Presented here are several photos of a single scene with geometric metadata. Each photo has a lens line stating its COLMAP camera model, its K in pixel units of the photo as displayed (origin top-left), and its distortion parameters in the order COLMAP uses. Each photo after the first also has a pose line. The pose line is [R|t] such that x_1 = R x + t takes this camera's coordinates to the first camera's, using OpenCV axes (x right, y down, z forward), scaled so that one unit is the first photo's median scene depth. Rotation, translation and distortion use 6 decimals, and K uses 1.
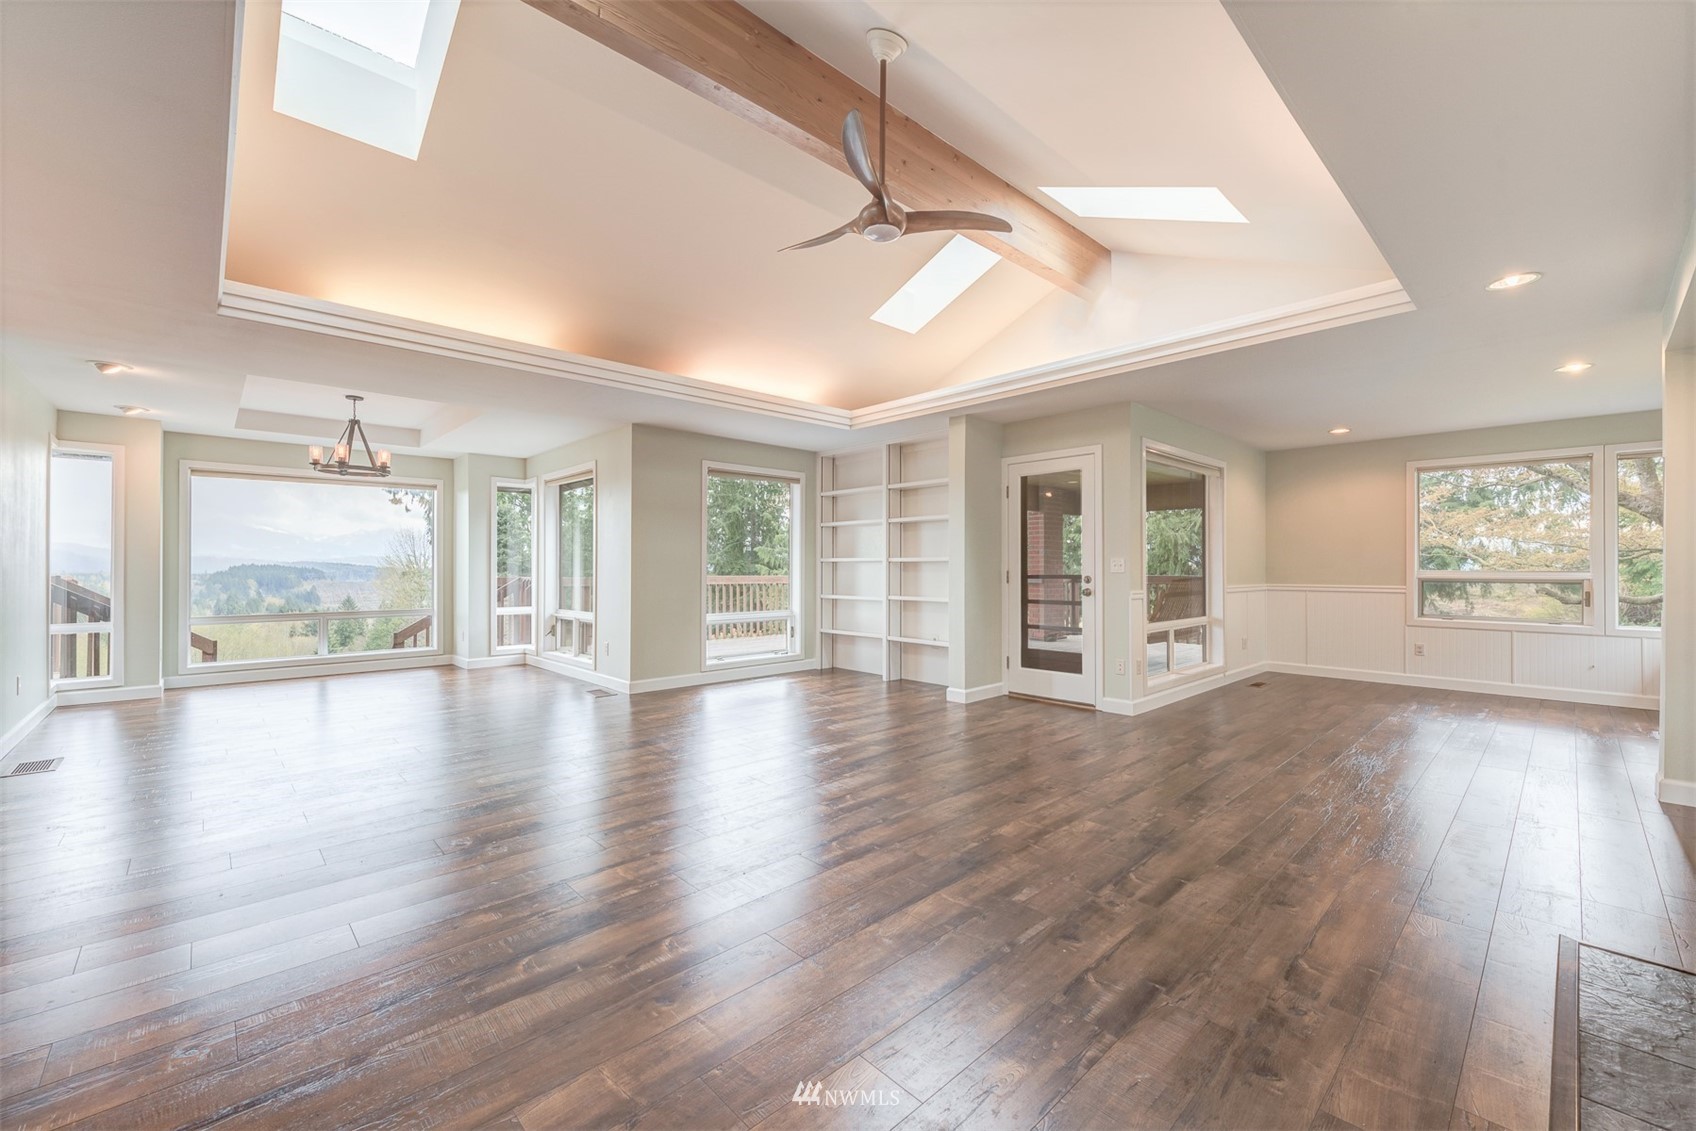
lens RADIAL K [[679.5, 0, 846.8], [0, 679.5, 564.3], [0, 0, 1]] dist [0.009670, -0.000195]
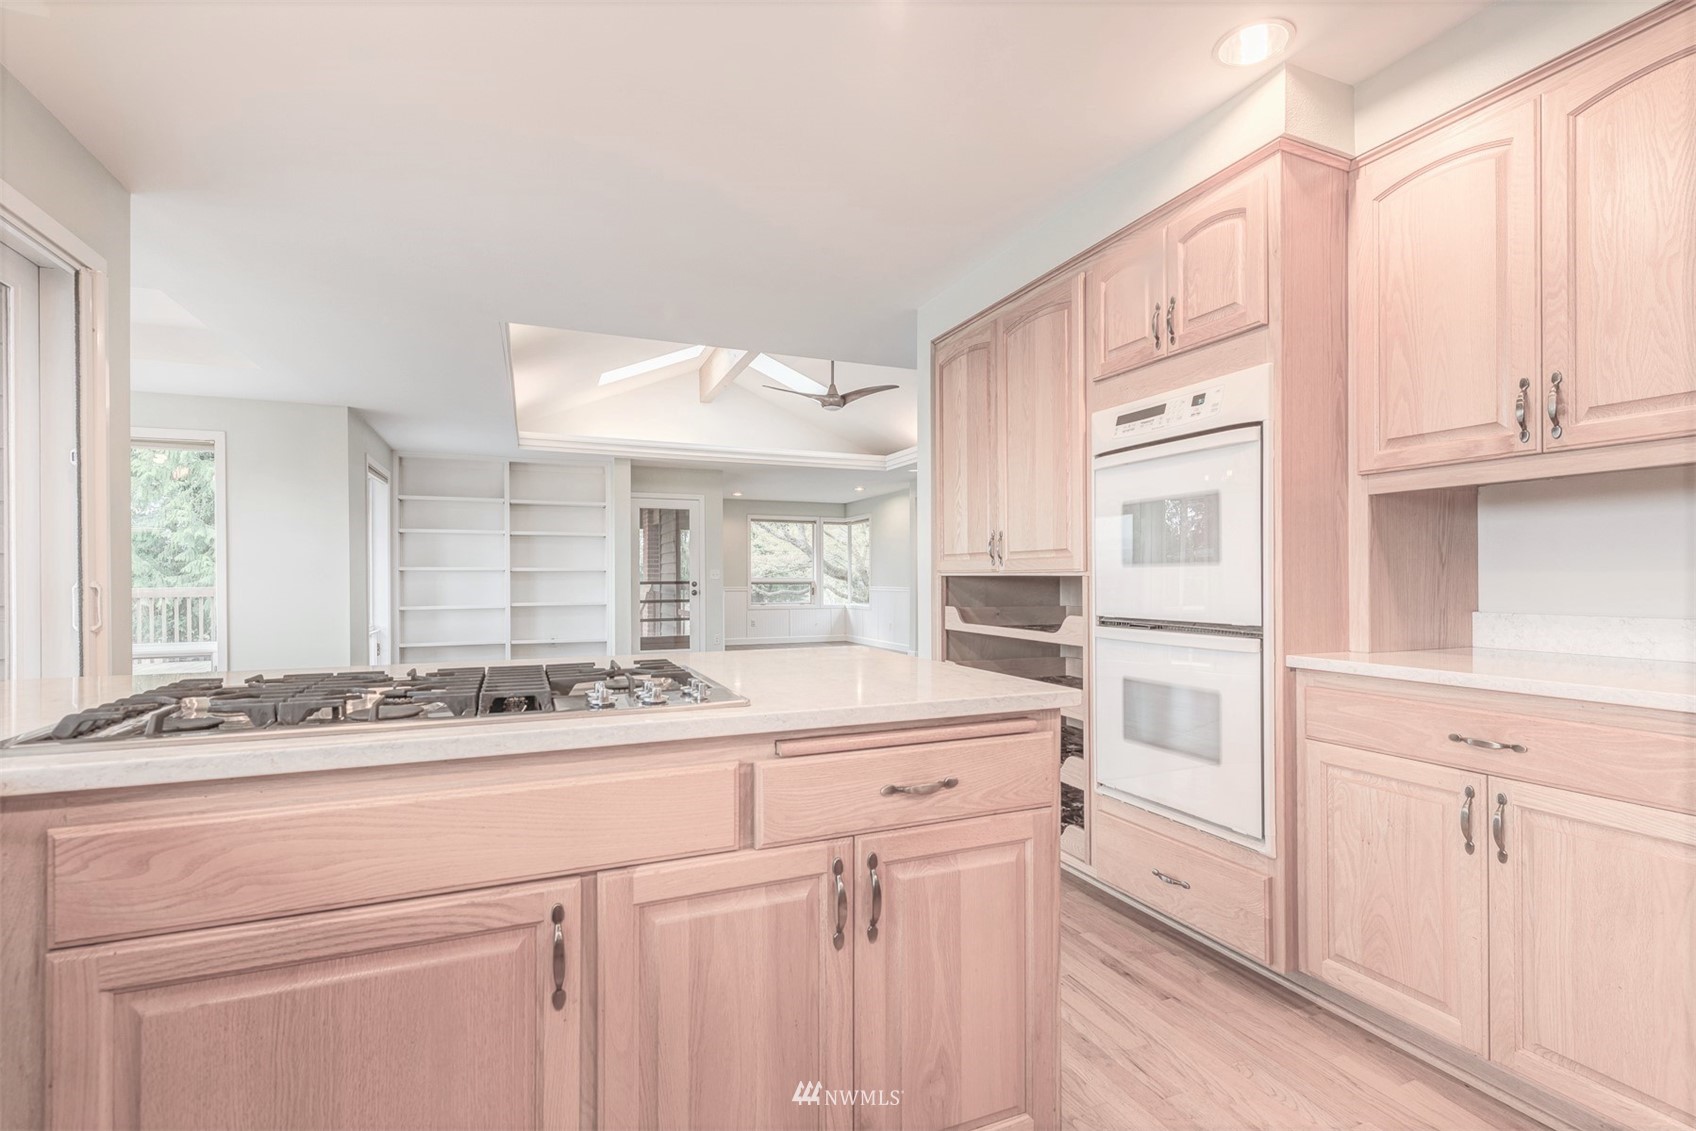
lens RADIAL K [[786.7, 0, 864.3], [0, 786.7, 578.3], [0, 0, 1]] dist [0.004133, 0.000356]
pose [[0.336182, -0.003690, 0.941790, -1.058903], [-0.002514, 0.999985, 0.004815, 0.000867], [-0.941794, -0.003987, 0.336168, 0.067736]]
